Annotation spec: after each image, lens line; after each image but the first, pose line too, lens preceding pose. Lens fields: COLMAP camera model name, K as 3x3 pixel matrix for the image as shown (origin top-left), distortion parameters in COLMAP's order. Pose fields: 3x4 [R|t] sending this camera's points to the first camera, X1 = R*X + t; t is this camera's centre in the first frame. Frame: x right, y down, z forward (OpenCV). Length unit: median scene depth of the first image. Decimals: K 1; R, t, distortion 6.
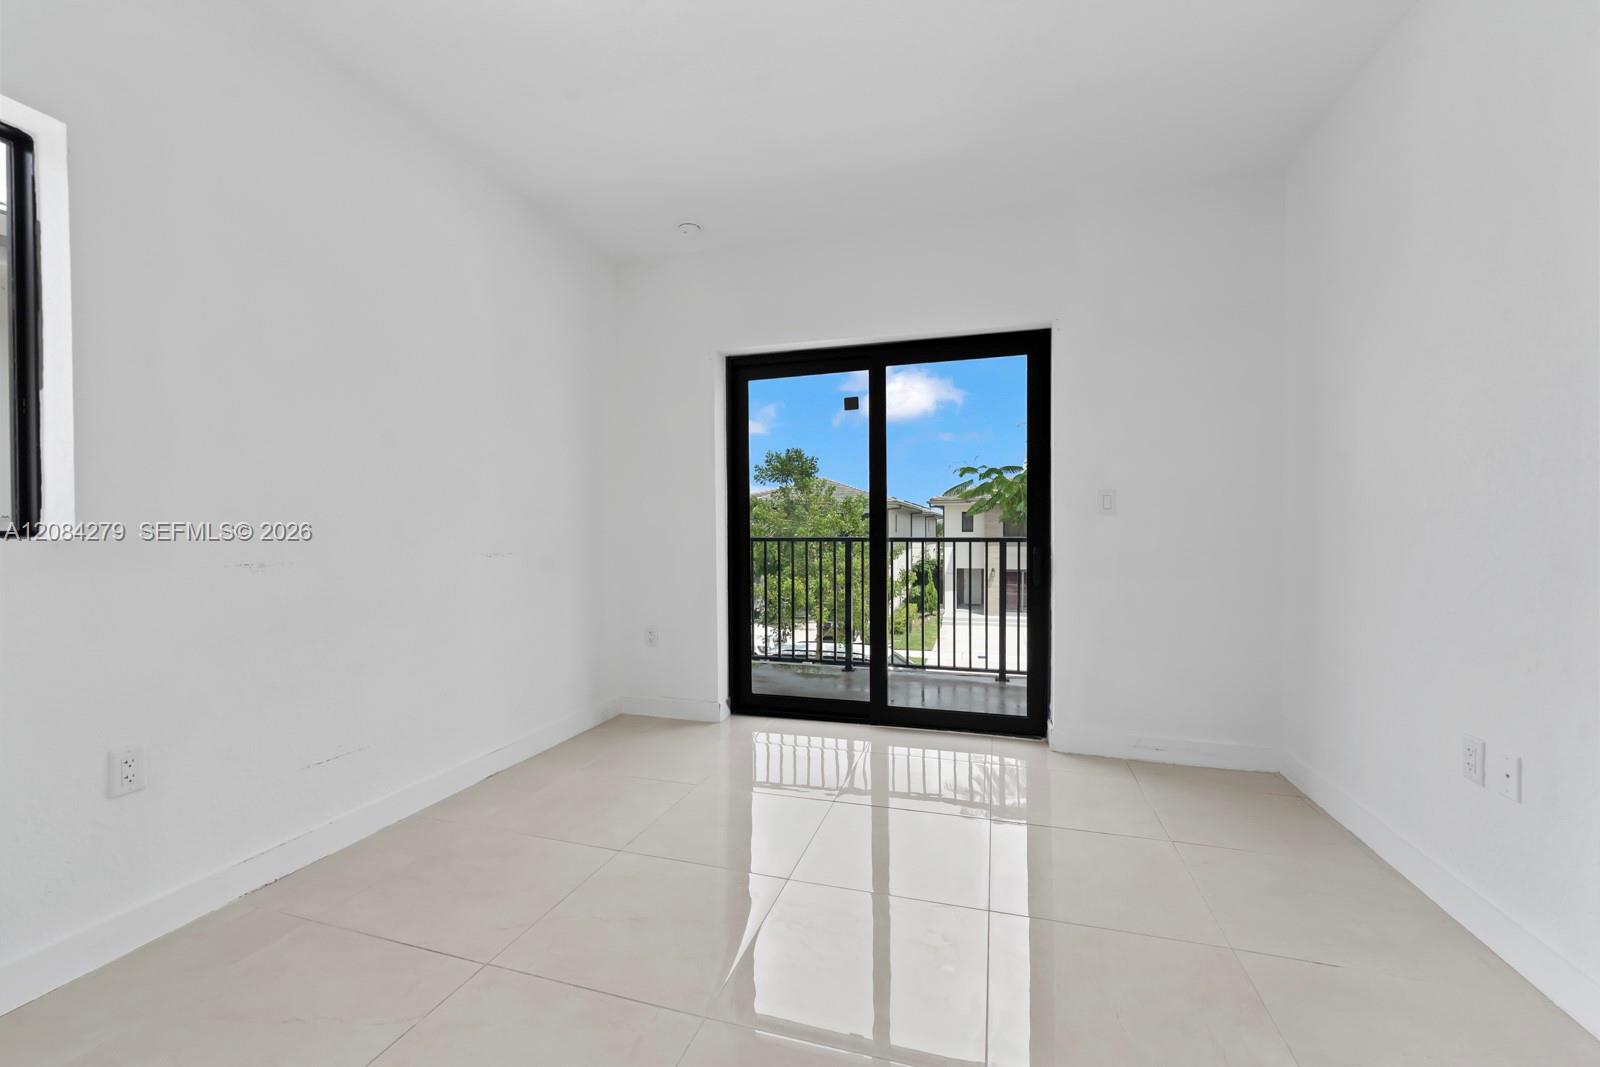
lens RADIAL K [[646.5, 0, 794.6], [0, 646.5, 542.9], [0, 0, 1]] dist [-0.000330, -0.000728]
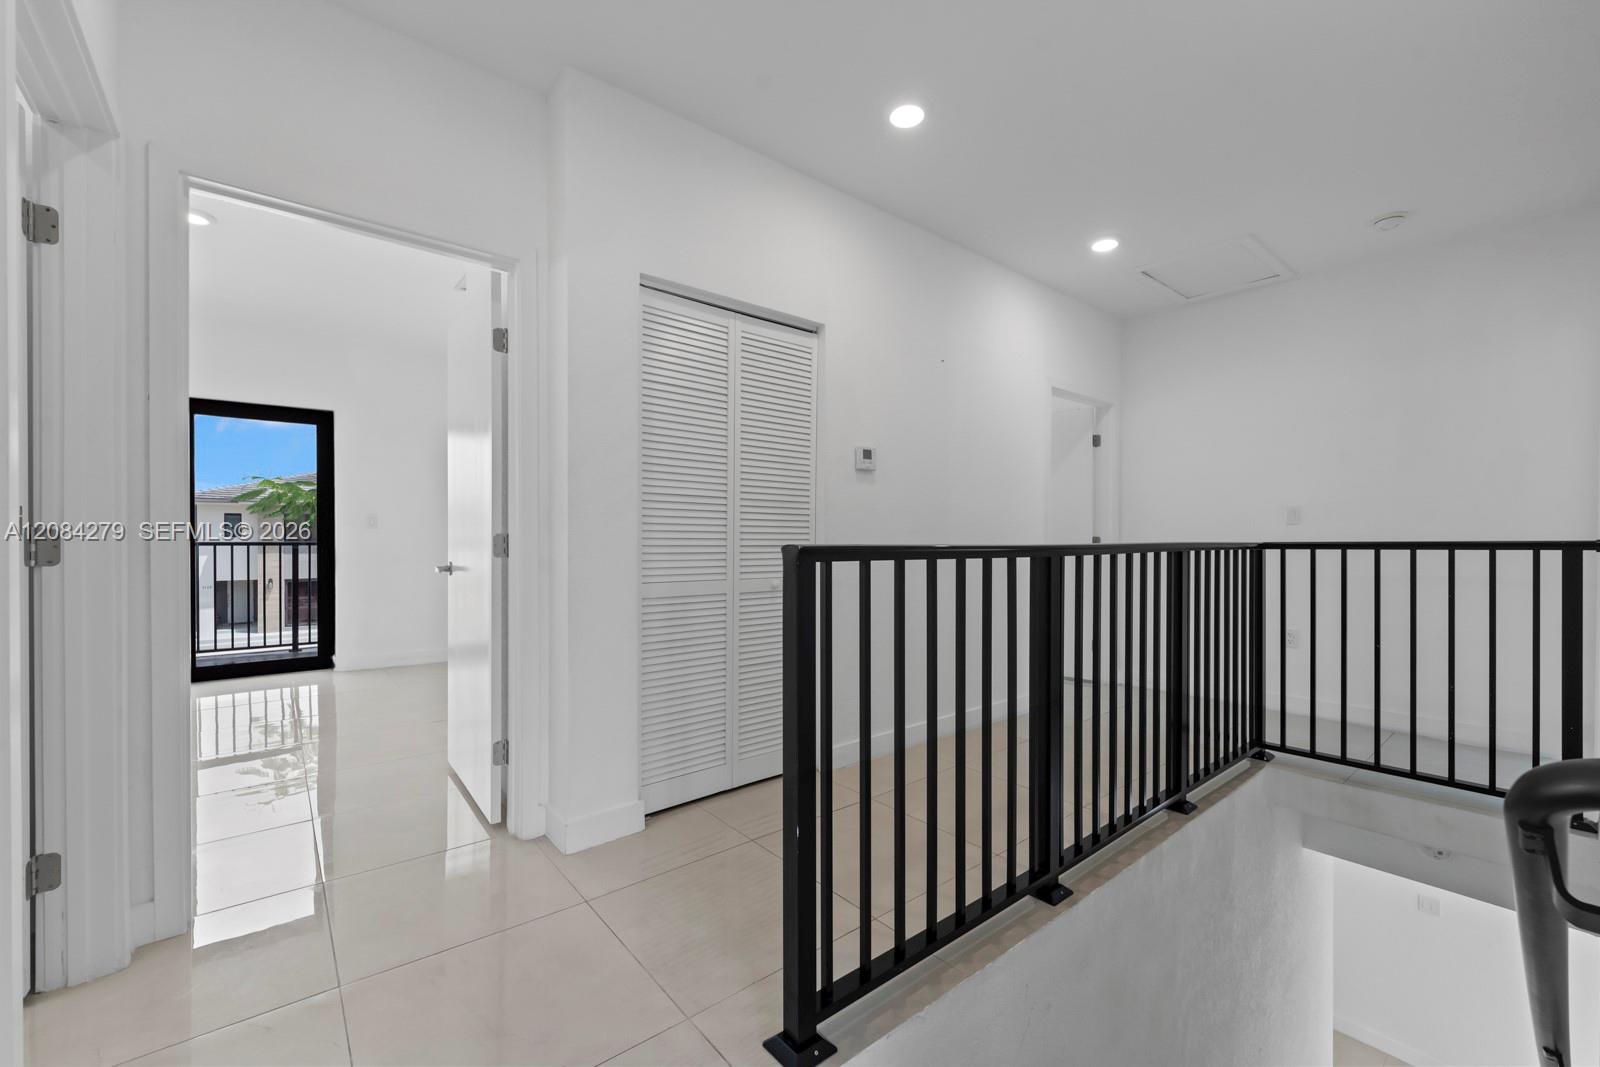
lens RADIAL K [[646.5, 0, 794.6], [0, 646.5, 542.9], [0, 0, 1]] dist [-0.000330, -0.000728]
pose [[0.557030, -0.000583, 0.830492, -0.184292], [0.005220, 0.999982, -0.002800, 0.011606], [-0.830476, 0.005895, 0.557023, -0.518048]]
